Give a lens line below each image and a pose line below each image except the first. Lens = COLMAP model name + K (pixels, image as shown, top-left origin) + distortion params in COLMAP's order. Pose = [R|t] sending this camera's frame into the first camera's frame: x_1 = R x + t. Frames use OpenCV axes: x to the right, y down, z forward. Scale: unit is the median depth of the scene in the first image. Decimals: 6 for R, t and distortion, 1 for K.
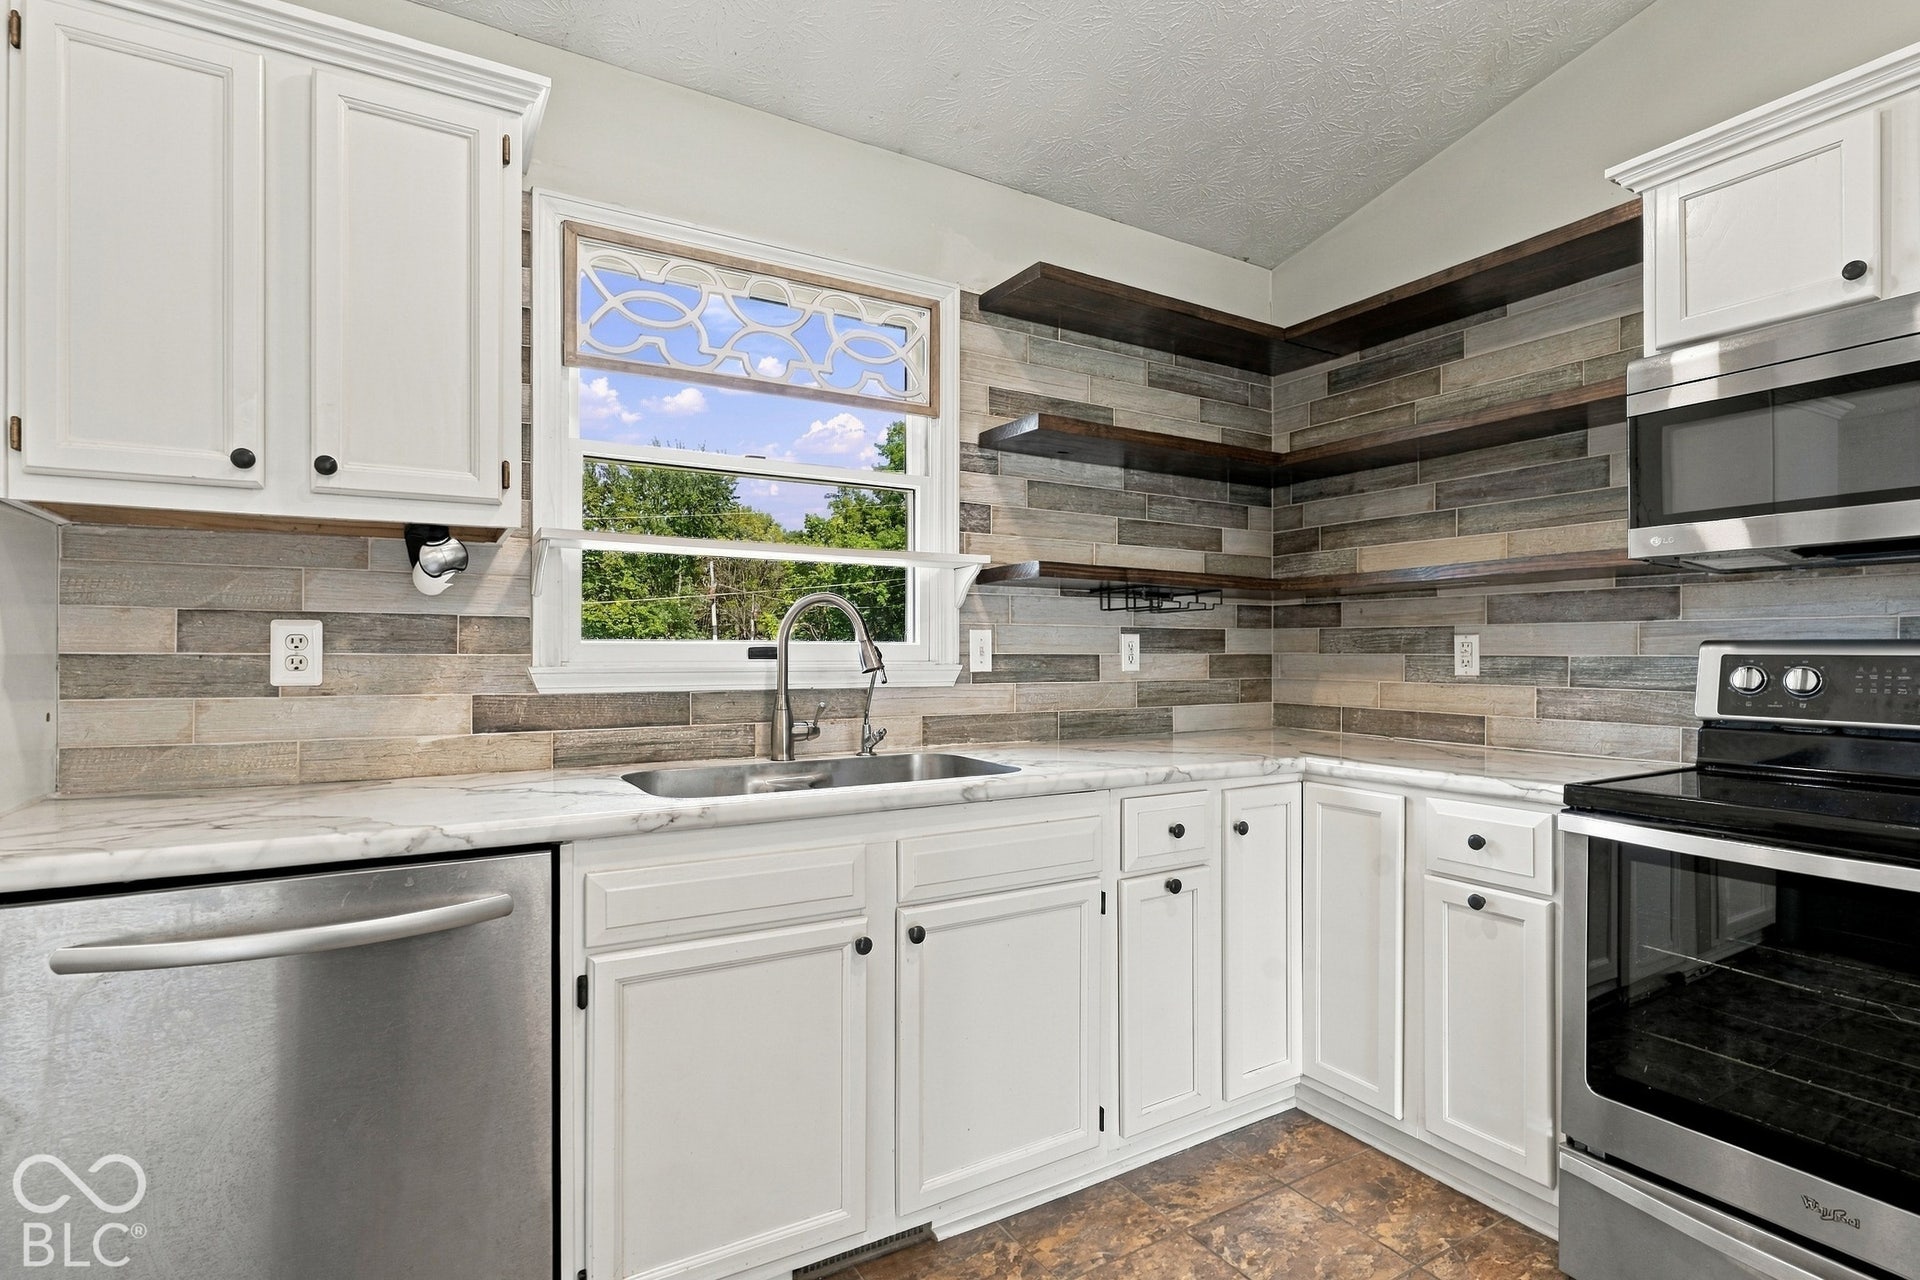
lens RADIAL K [[925.2, 0, 955.2], [0, 925.2, 650.5], [0, 0, 1]] dist [-0.001315, 0.000867]
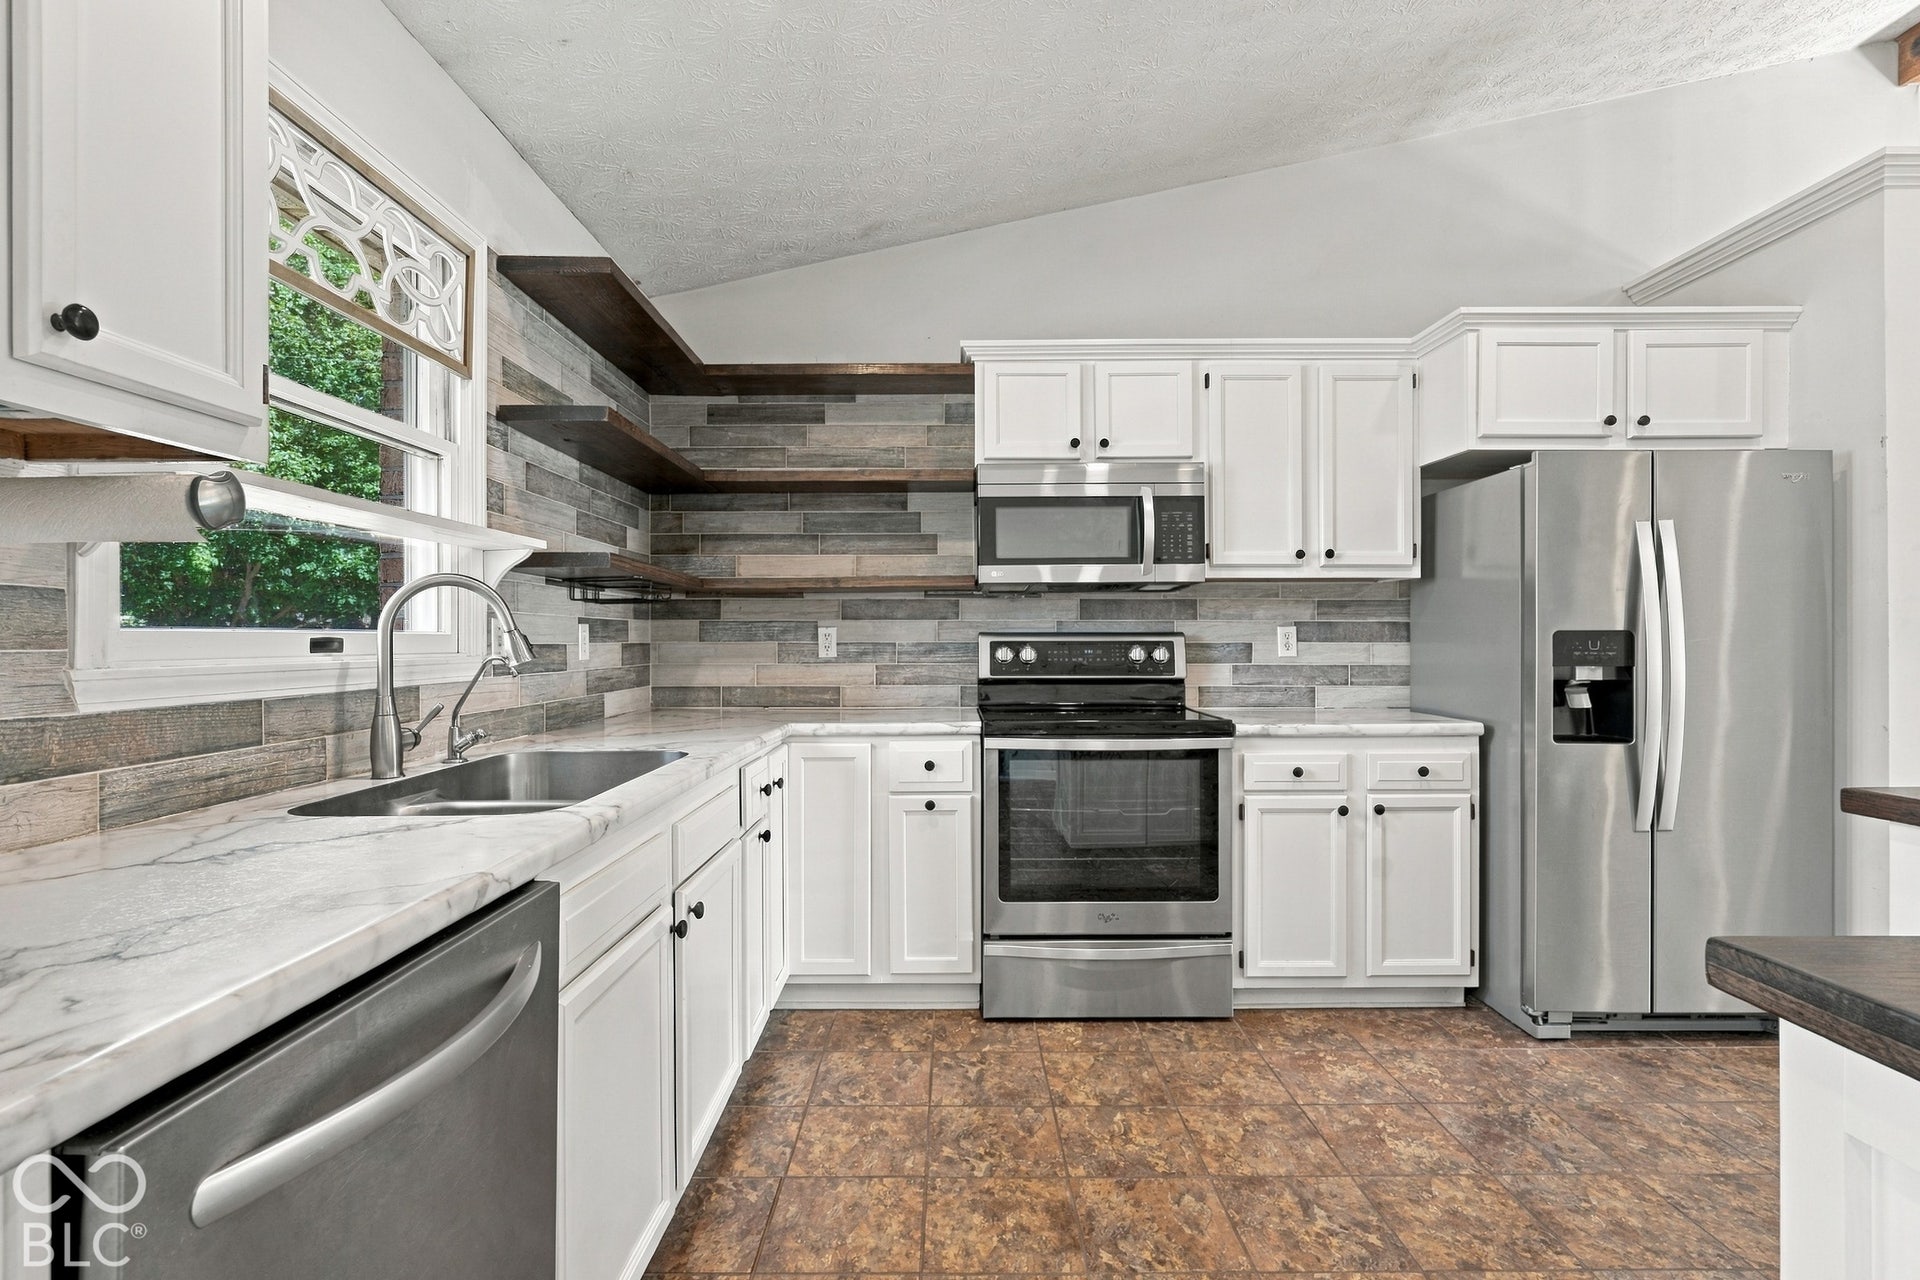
lens RADIAL K [[930.9, 0, 955.8], [0, 930.9, 636.1], [0, 0, 1]] dist [-0.002687, 0.000537]
pose [[0.510753, -0.000342, 0.859727, -0.543821], [0.003253, 0.999994, -0.001536, -0.001619], [-0.859721, 0.003581, 0.510751, 0.139802]]
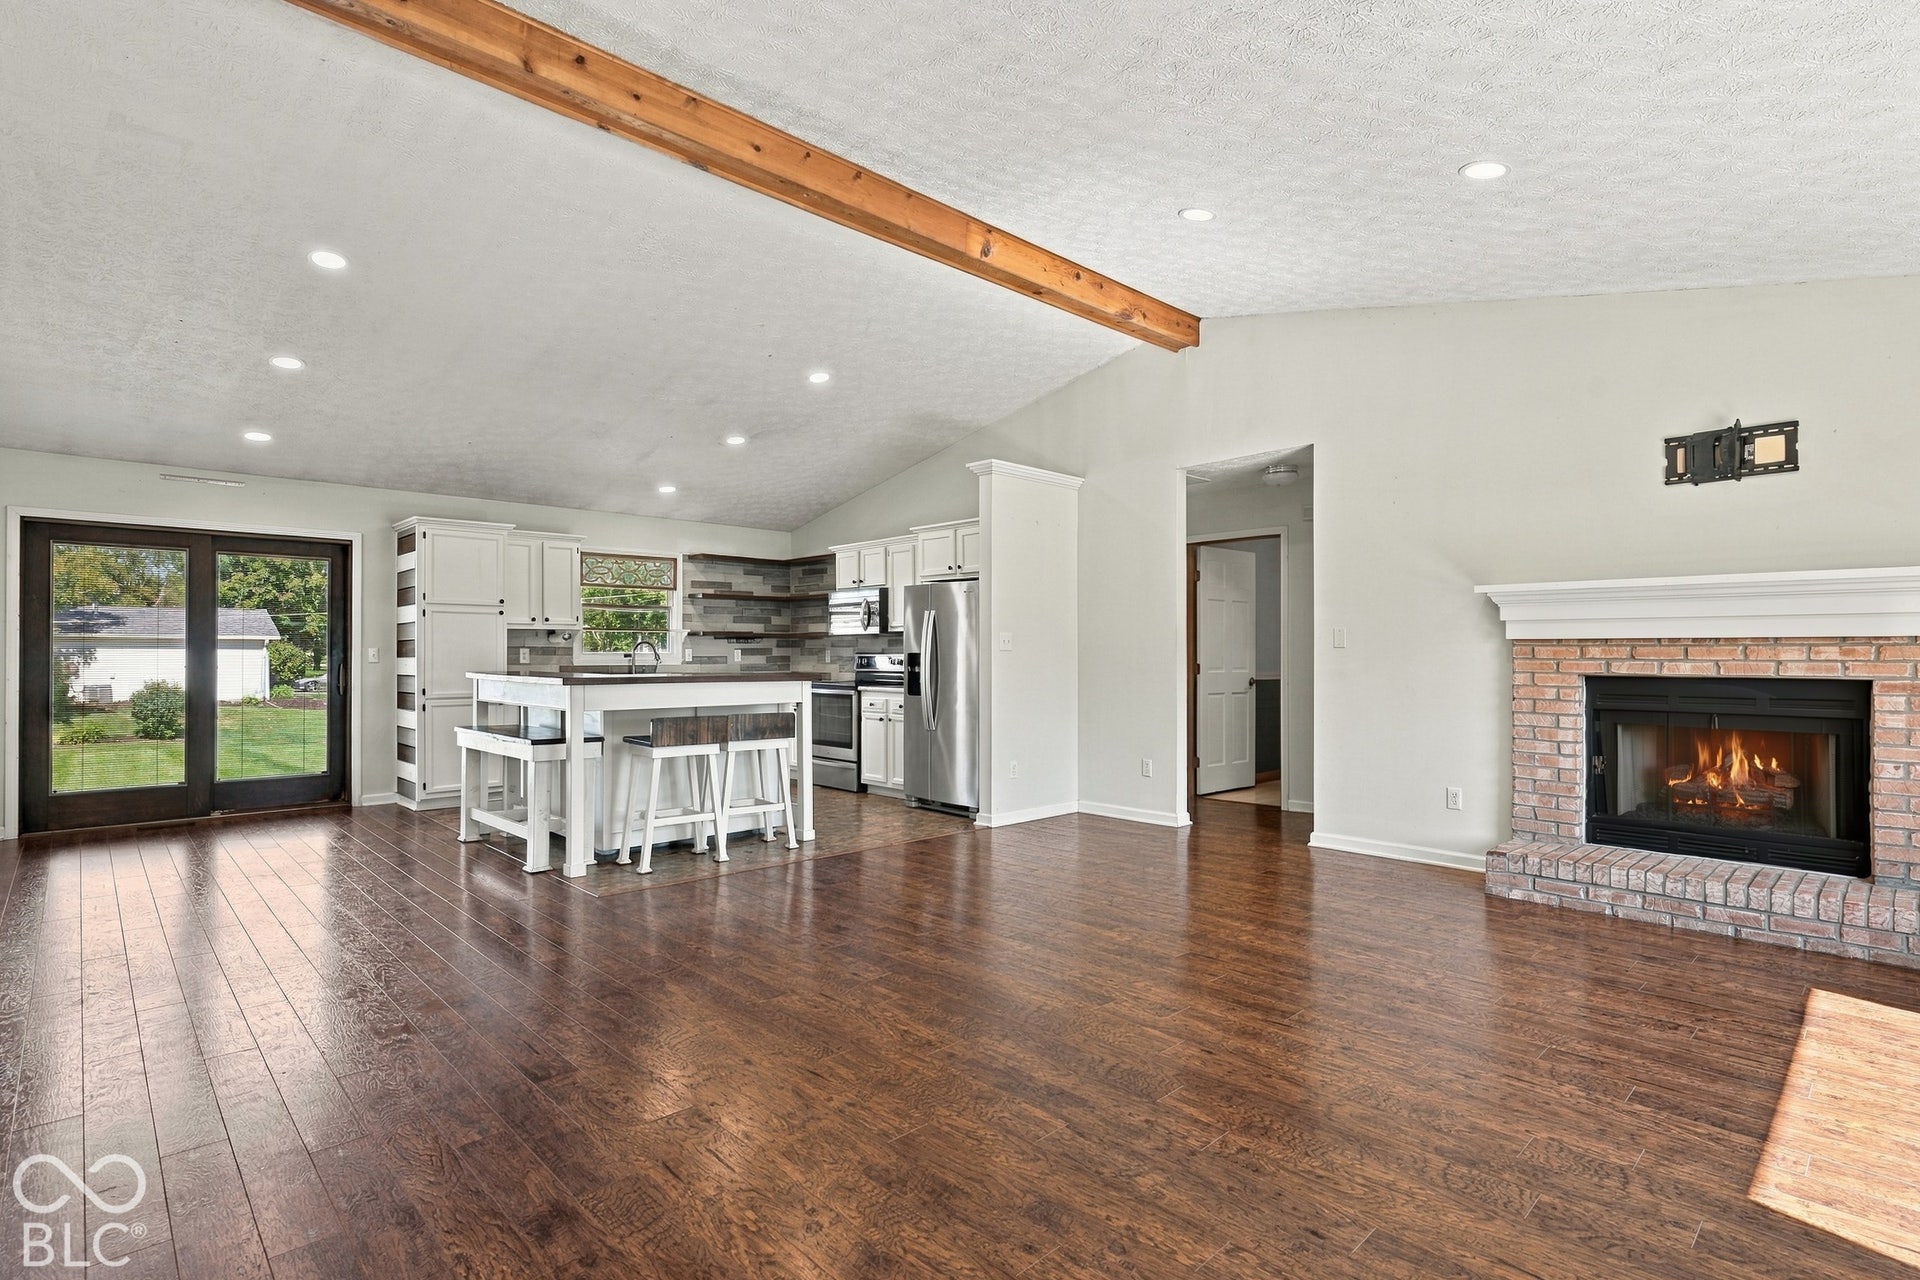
lens RADIAL K [[925.2, 0, 955.2], [0, 925.2, 650.5], [0, 0, 1]] dist [-0.001315, 0.000867]
pose [[0.974613, 0.000309, 0.223895, 0.234091], [0.000466, 0.999994, -0.003409, -0.004424], [-0.223895, 0.003427, 0.974607, -2.743199]]
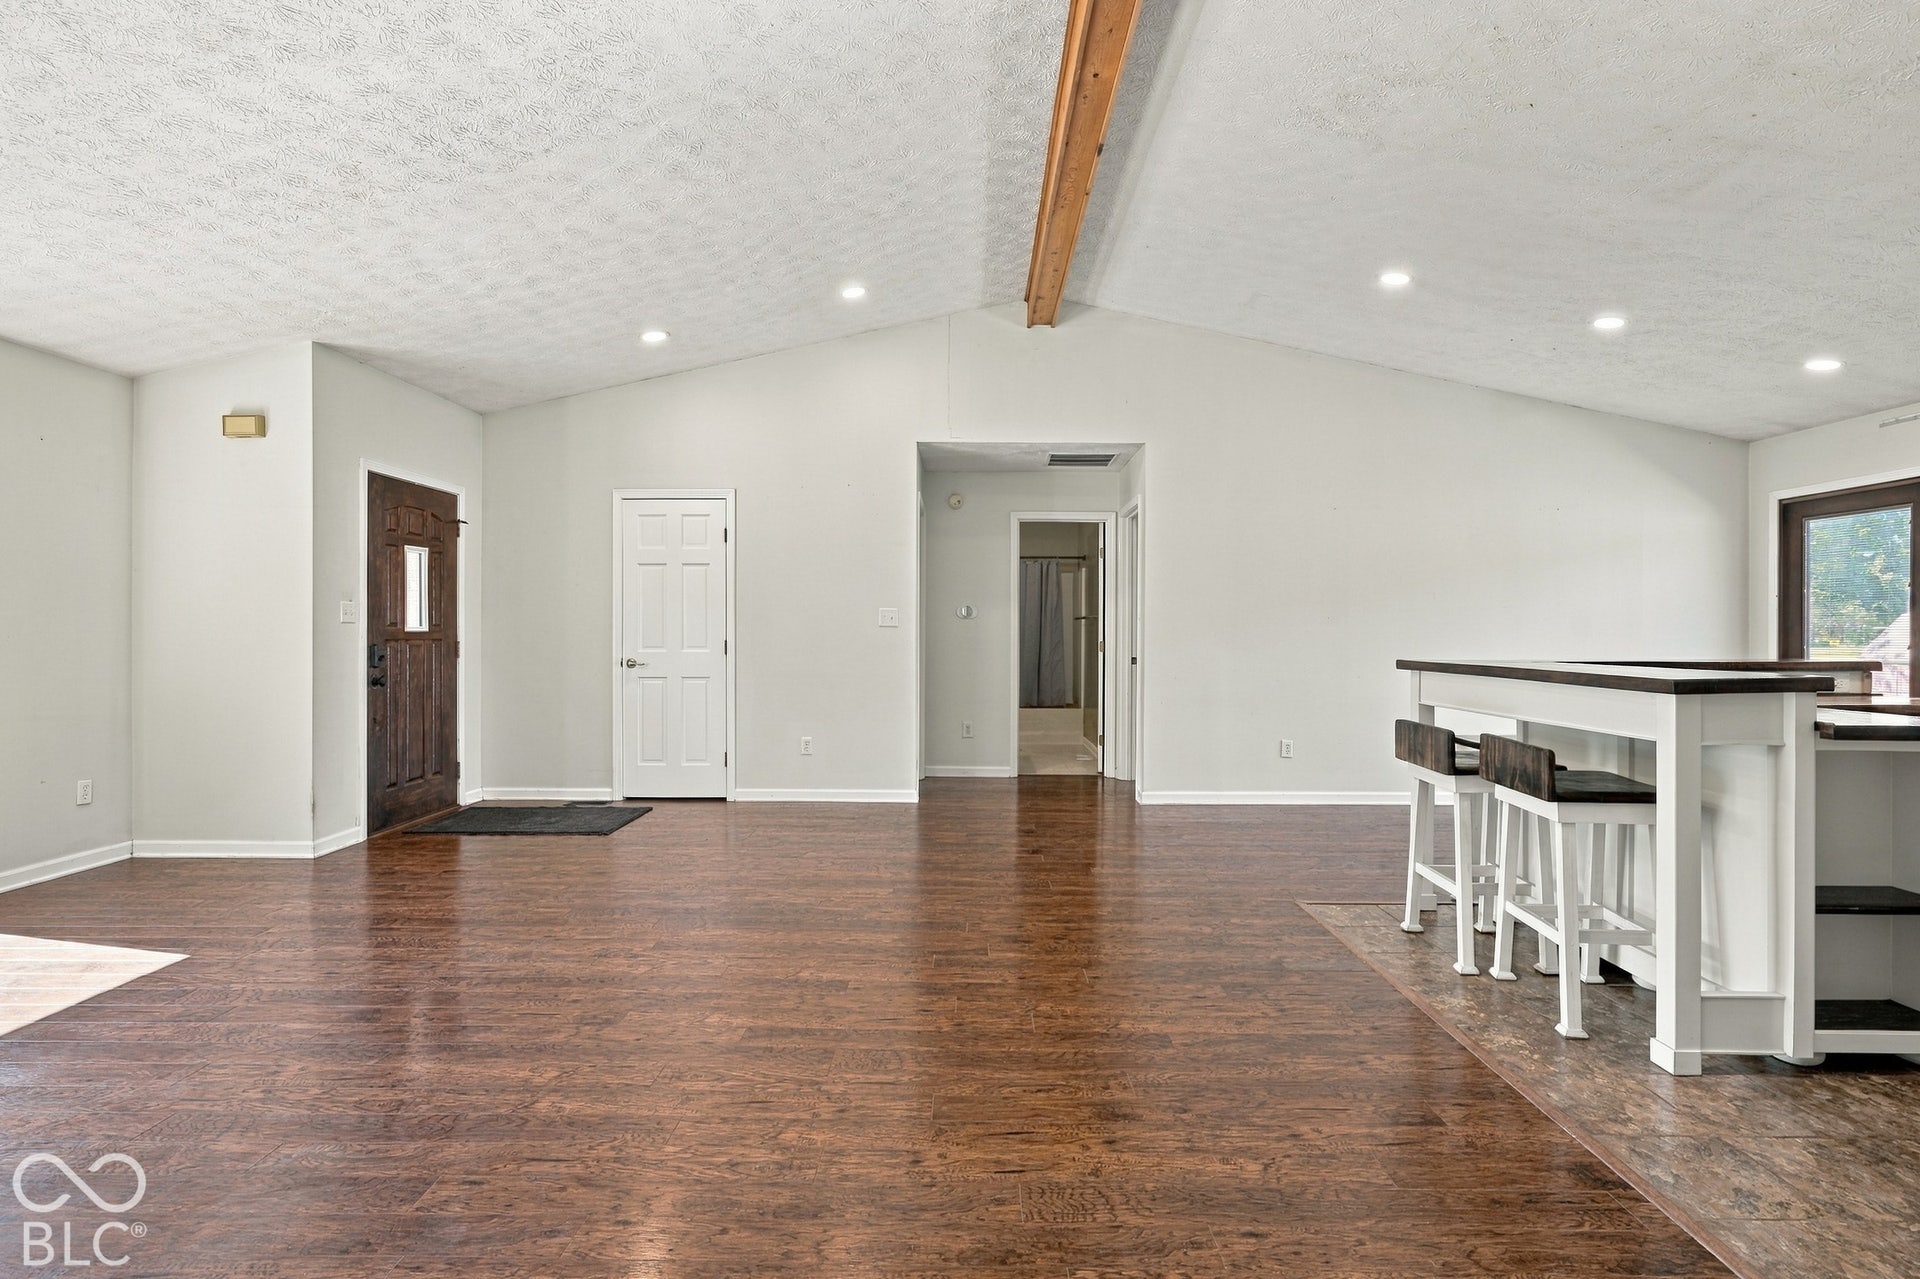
lens RADIAL K [[934.3, 0, 963.7], [0, 934.3, 630.2], [0, 0, 1]] dist [-0.001278, 0.000765]
pose [[-0.517780, -0.004872, -0.855500, 1.656275], [-0.001686, 0.999988, -0.004675, 0.001253], [0.855512, -0.000978, -0.517782, -0.478719]]
